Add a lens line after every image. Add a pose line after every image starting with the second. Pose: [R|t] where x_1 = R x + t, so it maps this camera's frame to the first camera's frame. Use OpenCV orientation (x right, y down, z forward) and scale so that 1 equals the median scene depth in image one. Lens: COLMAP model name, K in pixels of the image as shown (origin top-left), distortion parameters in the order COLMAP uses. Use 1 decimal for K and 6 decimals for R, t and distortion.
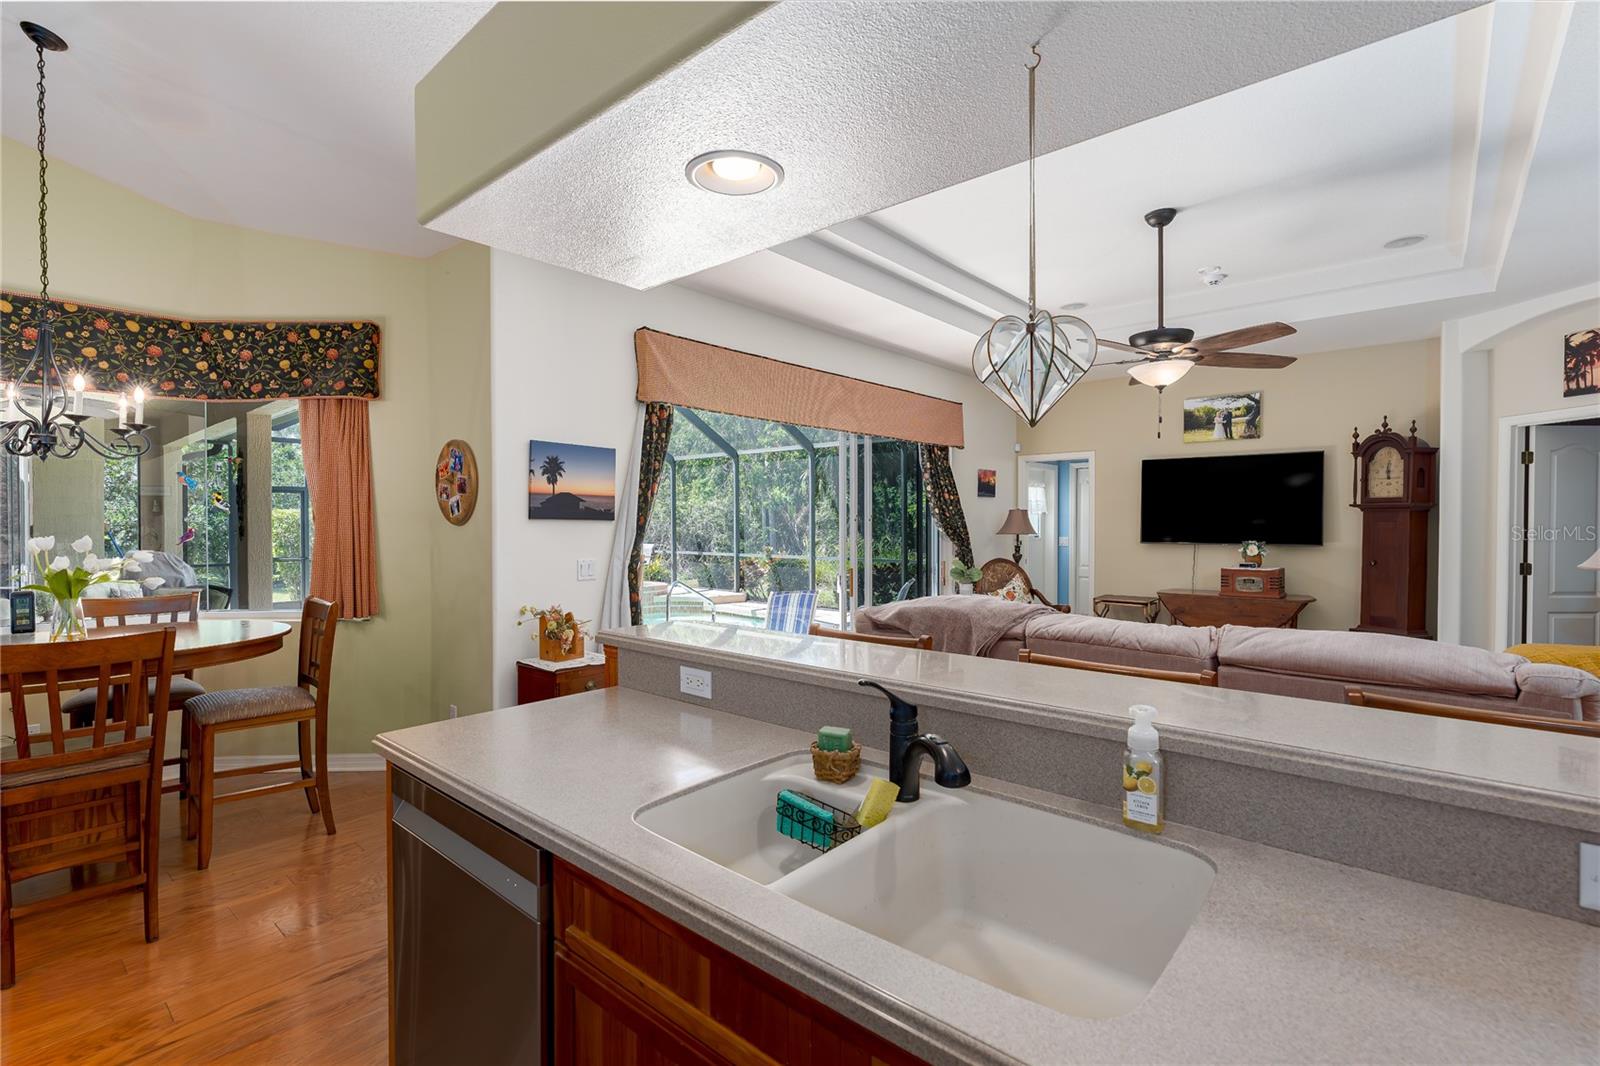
lens RADIAL K [[729.5, 0, 804.6], [0, 729.5, 532.4], [0, 0, 1]] dist [-0.007892, 0.003004]
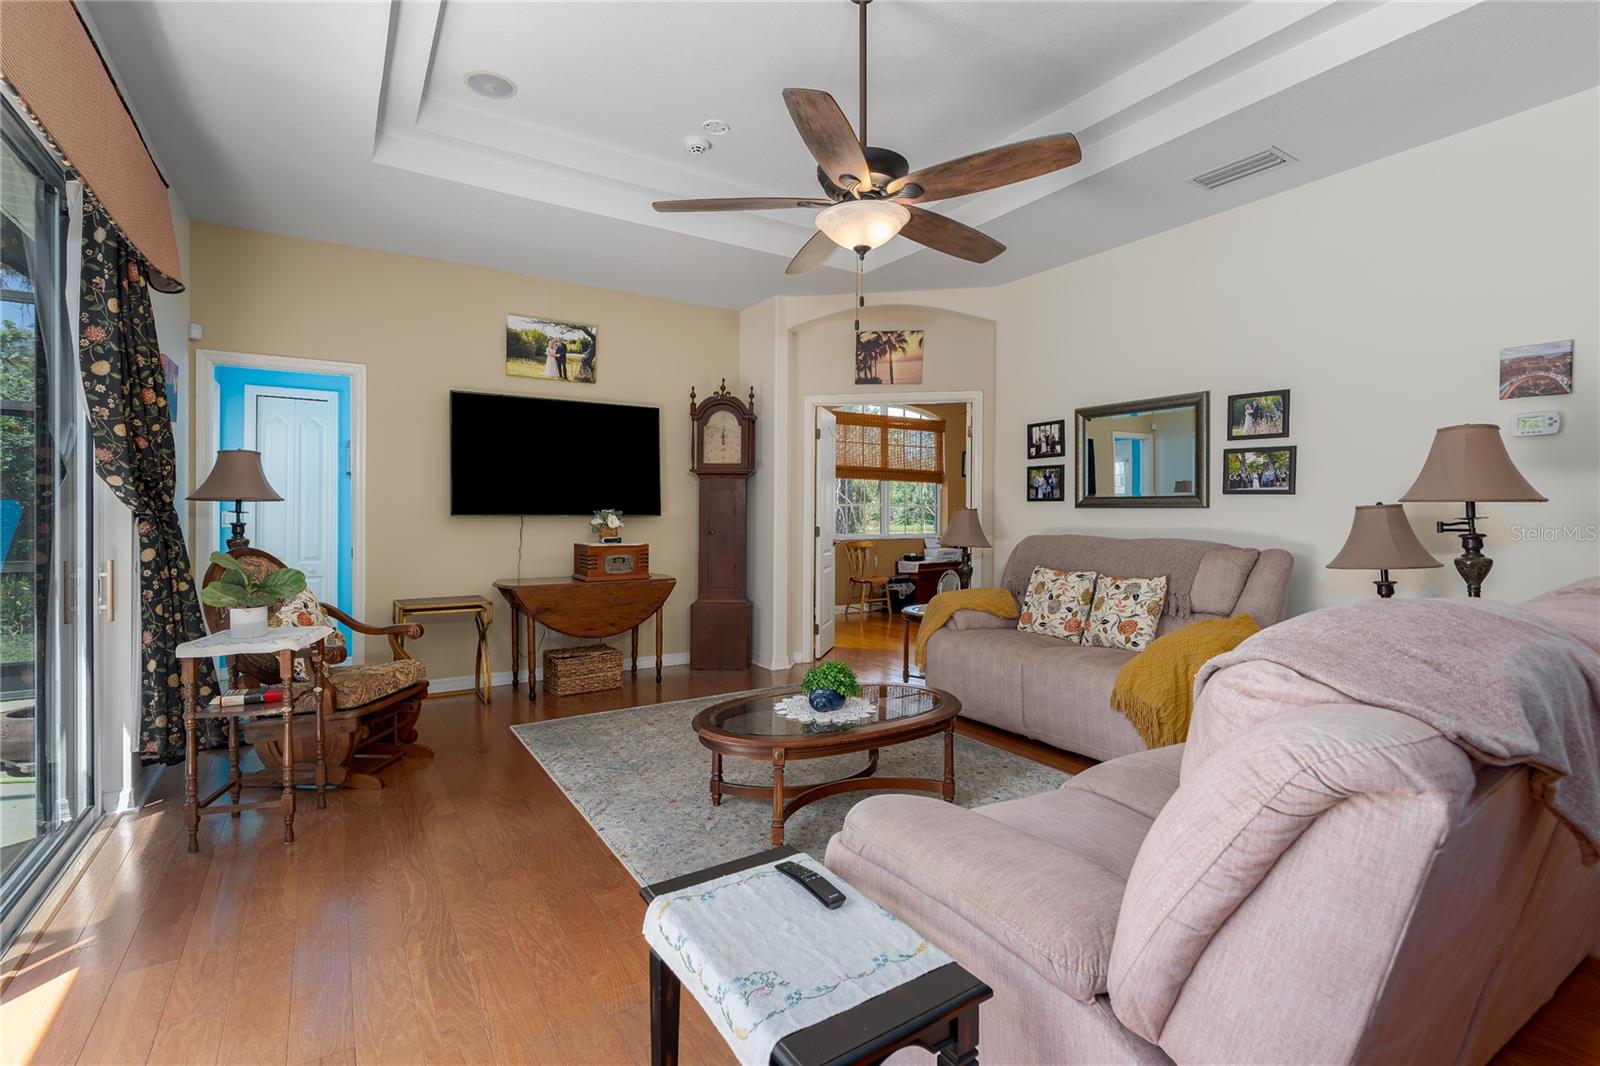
lens RADIAL K [[729.5, 0, 801.1], [0, 729.5, 519.5], [0, 0, 1]] dist [-0.007892, 0.003004]
pose [[0.273864, -0.008313, 0.961733, -0.096547], [0.014690, 0.999882, 0.004459, 0.021933], [-0.961656, 0.012906, 0.273954, 0.583200]]
